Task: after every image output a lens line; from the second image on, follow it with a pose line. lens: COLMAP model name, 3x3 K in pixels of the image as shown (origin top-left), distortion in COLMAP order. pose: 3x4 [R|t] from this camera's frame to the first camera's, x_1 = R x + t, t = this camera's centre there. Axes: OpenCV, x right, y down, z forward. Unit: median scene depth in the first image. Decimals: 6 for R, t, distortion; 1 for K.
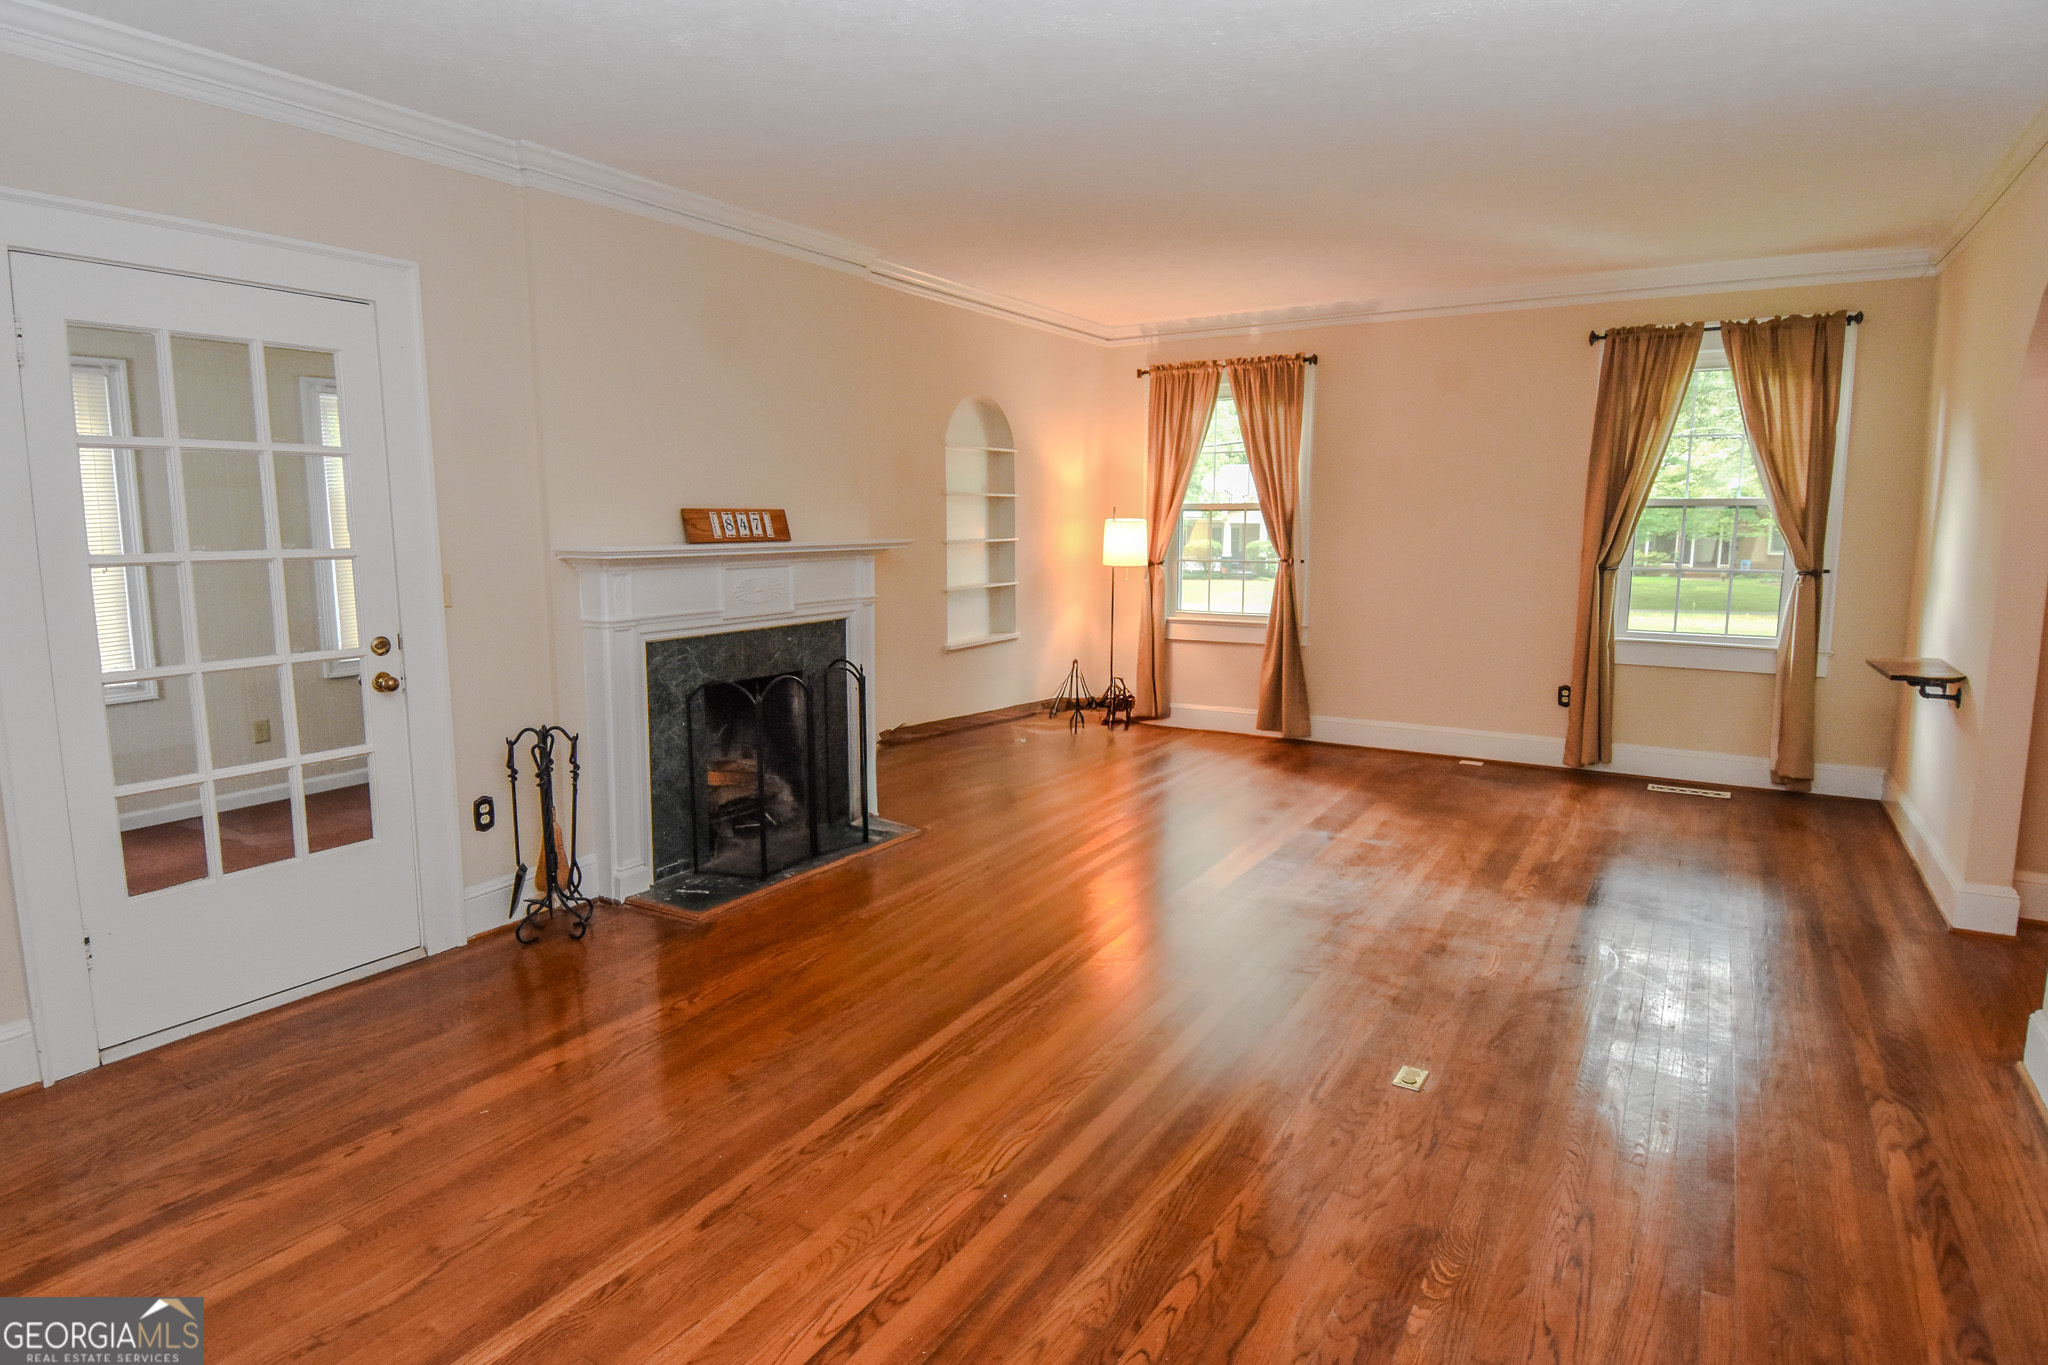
lens RADIAL K [[1127.9, 0, 1021.3], [0, 1127.9, 671.2], [0, 0, 1]] dist [0.067190, -0.075400]
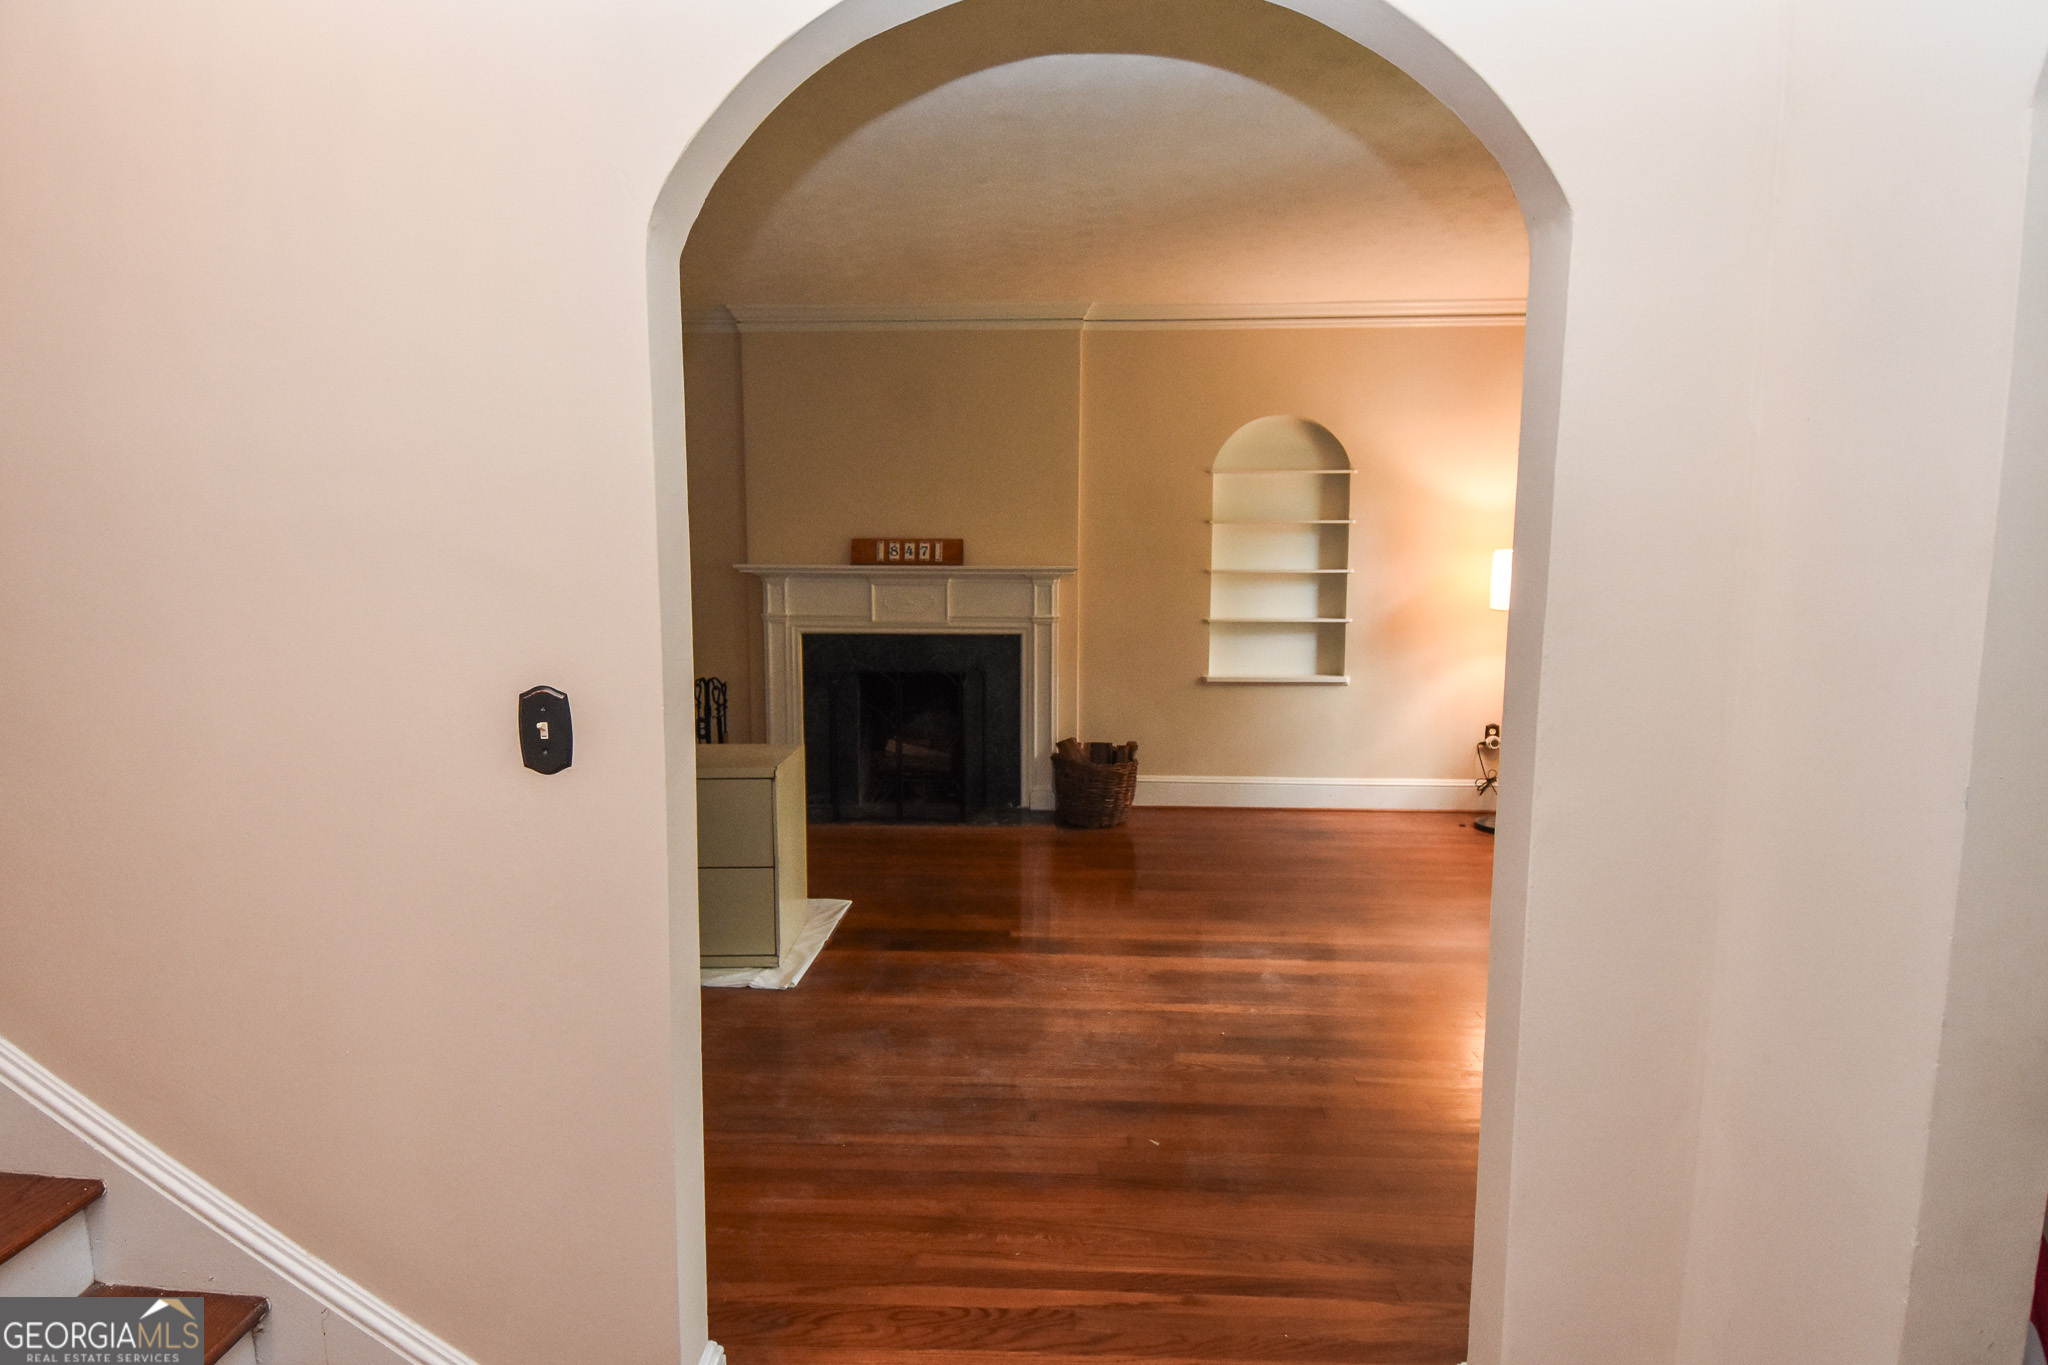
lens RADIAL K [[1062.8, 0, 1019.5], [0, 1062.8, 670.3], [0, 0, 1]] dist [0.056734, -0.061150]
pose [[0.478861, 0.091669, -0.873092, 0.724799], [-0.124340, 0.991589, 0.035914, -0.045198], [0.869041, 0.091363, 0.486231, 0.445841]]
